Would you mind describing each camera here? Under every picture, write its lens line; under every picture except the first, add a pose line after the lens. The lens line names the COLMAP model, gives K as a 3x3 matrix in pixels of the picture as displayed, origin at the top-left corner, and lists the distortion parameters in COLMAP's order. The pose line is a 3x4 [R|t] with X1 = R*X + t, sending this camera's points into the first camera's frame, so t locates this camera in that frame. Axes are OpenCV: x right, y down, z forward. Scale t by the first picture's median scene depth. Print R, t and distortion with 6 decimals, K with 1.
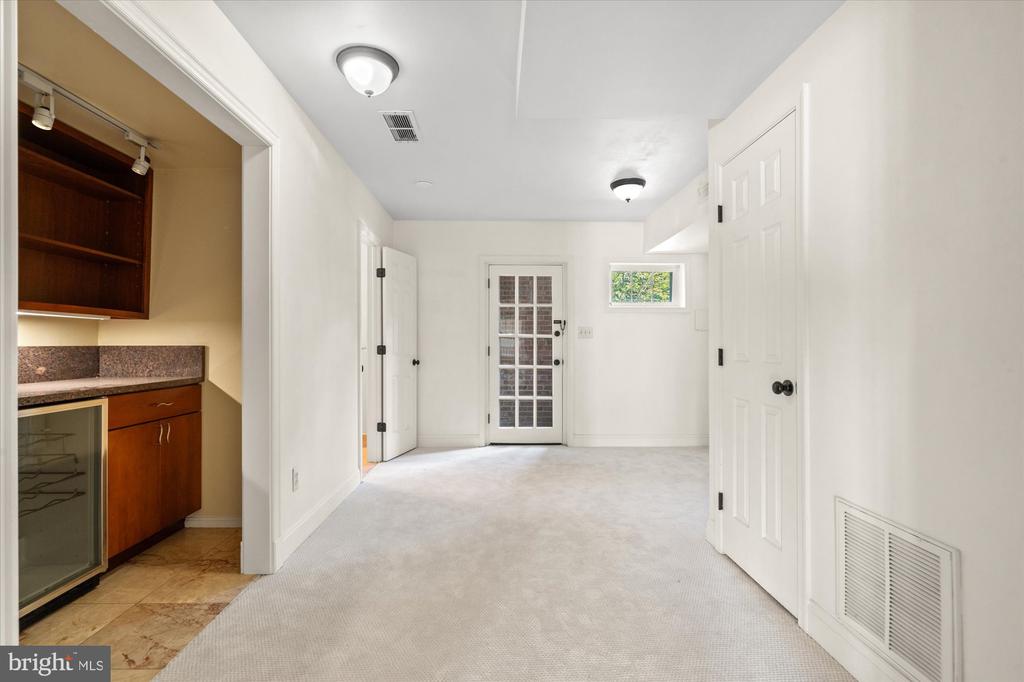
lens RADIAL K [[466.9, 0, 509.4], [0, 466.9, 339.3], [0, 0, 1]] dist [0.000131, -0.000238]
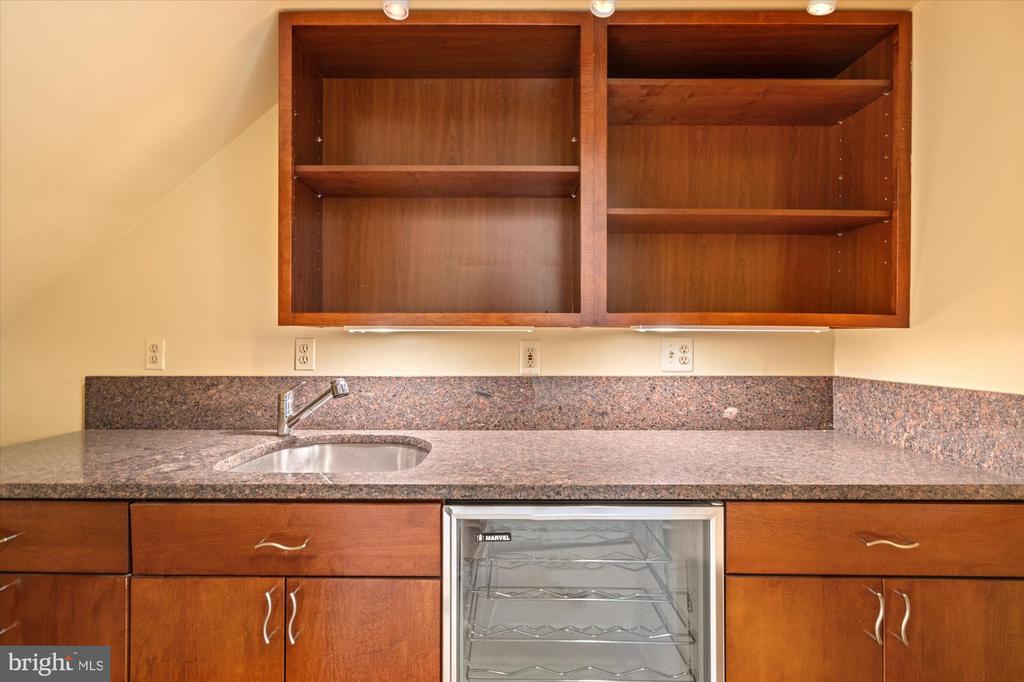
lens RADIAL K [[466.9, 0, 508.7], [0, 466.9, 330.4], [0, 0, 1]] dist [0.000131, -0.000238]
pose [[-0.022379, -0.016569, -0.999612, -0.300986], [0.010256, 0.999806, -0.016801, -0.037522], [0.999697, -0.010628, -0.022204, 0.631589]]
